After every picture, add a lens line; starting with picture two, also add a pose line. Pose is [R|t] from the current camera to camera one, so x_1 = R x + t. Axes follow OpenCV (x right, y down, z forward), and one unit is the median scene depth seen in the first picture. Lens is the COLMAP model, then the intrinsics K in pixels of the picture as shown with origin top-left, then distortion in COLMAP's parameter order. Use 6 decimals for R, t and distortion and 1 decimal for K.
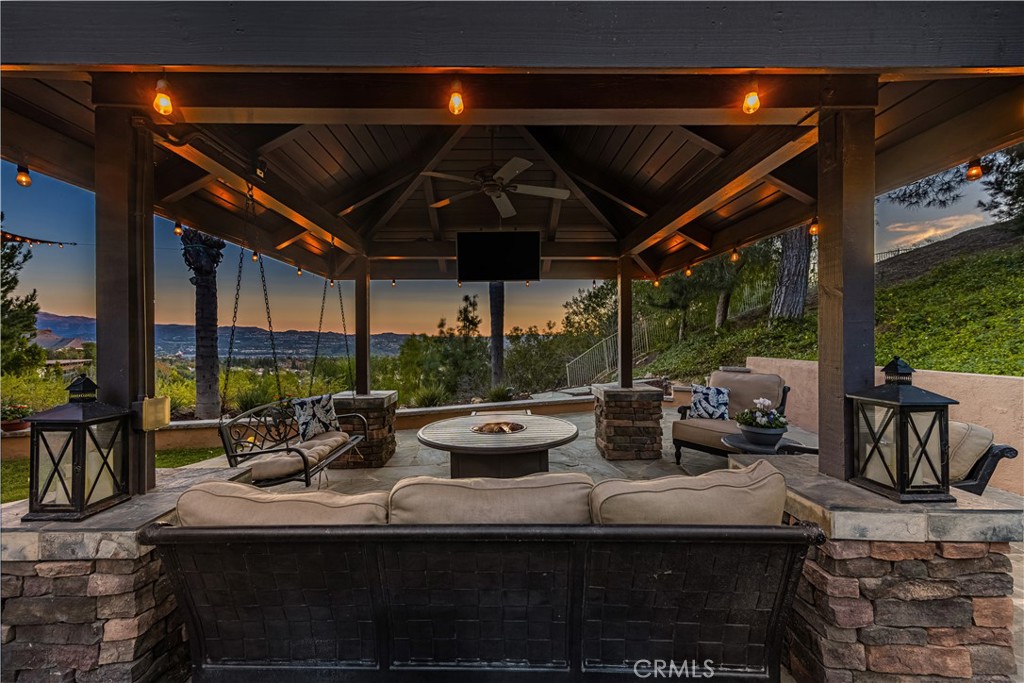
lens RADIAL K [[423.6, 0, 504.6], [0, 423.6, 339.2], [0, 0, 1]] dist [0.002322, 0.000054]
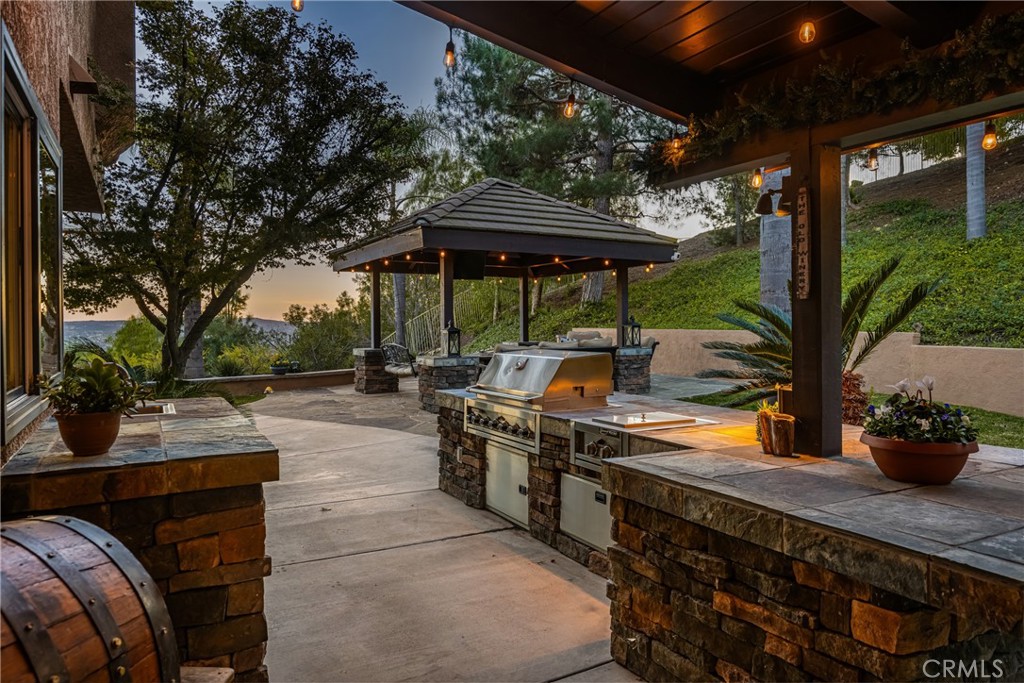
lens RADIAL K [[659.9, 0, 512.4], [0, 659.9, 336.5], [0, 0, 1]] dist [0.003211, 0.000135]
pose [[0.875428, -0.010068, 0.483244, -0.967159], [0.001099, 0.999822, 0.018839, 0.036066], [-0.483347, -0.015961, 0.875283, -1.226003]]
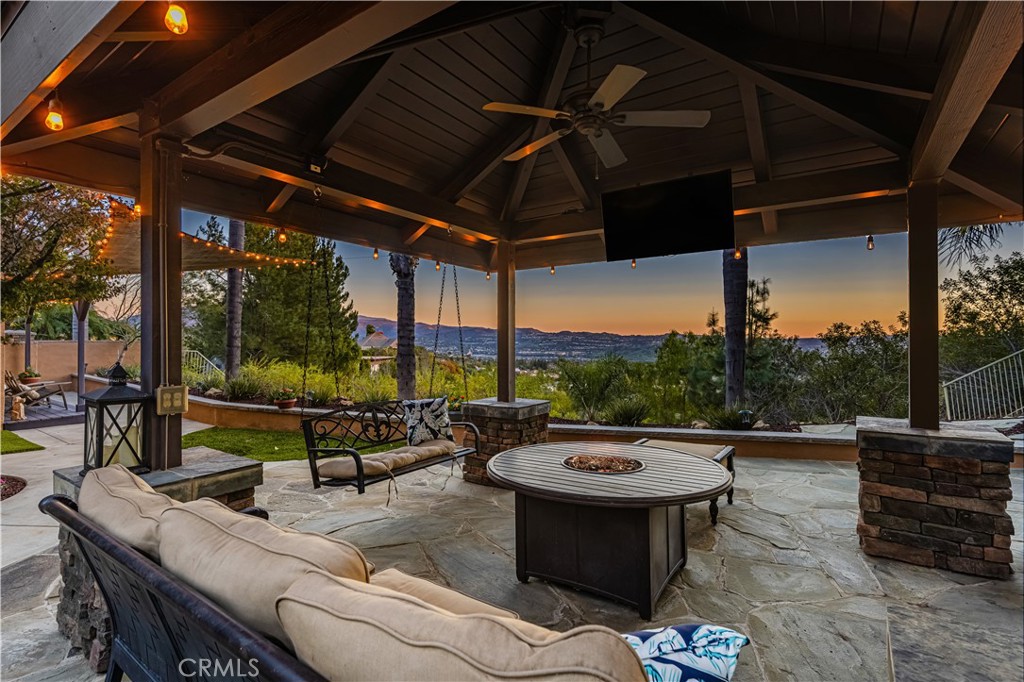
lens RADIAL K [[493.4, 0, 472.6], [0, 493.4, 337.5], [0, 0, 1]] dist [0.002913, 0.001065]
pose [[0.796071, -0.000440, -0.605203, 0.173046], [-0.003665, 0.999978, -0.005547, 0.004042], [0.605192, 0.006634, 0.796052, 0.127686]]
